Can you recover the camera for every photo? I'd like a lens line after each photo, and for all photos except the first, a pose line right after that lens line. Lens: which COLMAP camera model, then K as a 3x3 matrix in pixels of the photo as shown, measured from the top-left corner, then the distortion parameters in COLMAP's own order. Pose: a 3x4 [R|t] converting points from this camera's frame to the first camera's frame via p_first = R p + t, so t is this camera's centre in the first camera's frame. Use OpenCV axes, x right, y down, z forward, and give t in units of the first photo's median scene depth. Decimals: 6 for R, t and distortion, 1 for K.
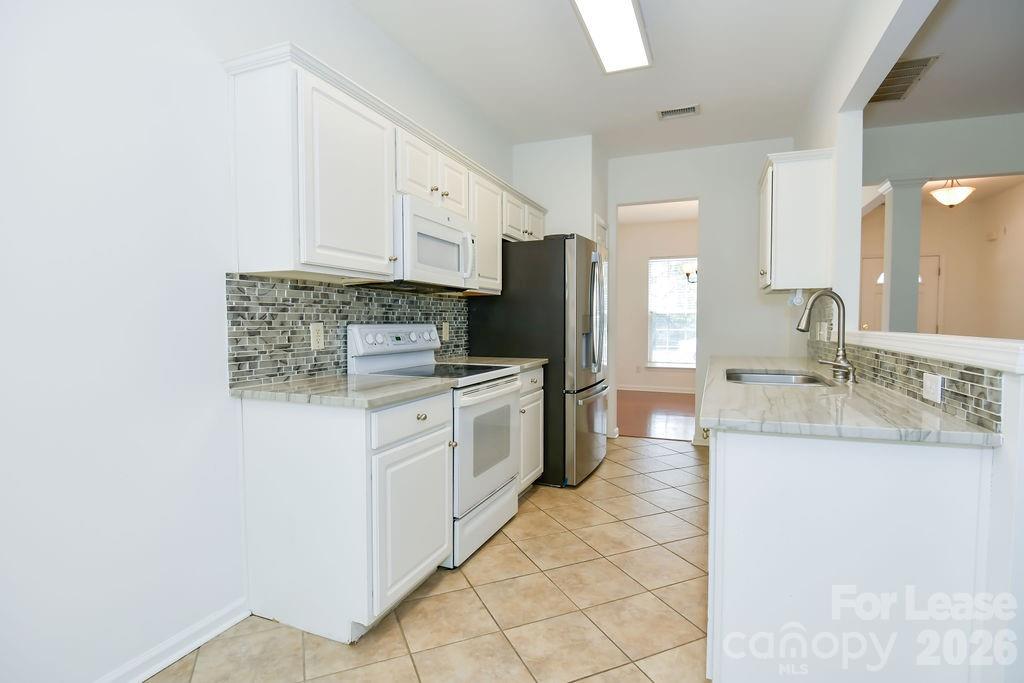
lens RADIAL K [[499.7, 0, 509.8], [0, 499.7, 326.3], [0, 0, 1]] dist [-0.016034, -0.000730]
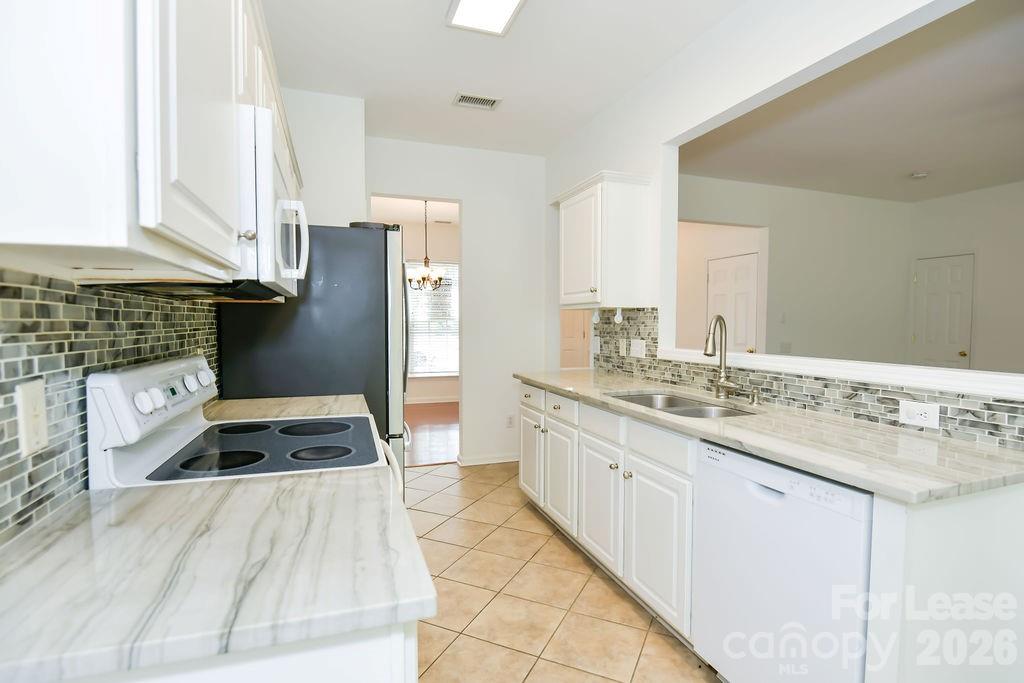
lens RADIAL K [[503.3, 0, 510.3], [0, 503.3, 335.4], [0, 0, 1]] dist [-0.028138, -0.000388]
pose [[0.754279, -0.014735, 0.656389, -0.335682], [0.004028, 0.999833, 0.017816, -0.045490], [-0.656542, -0.010794, 0.754212, 0.450968]]
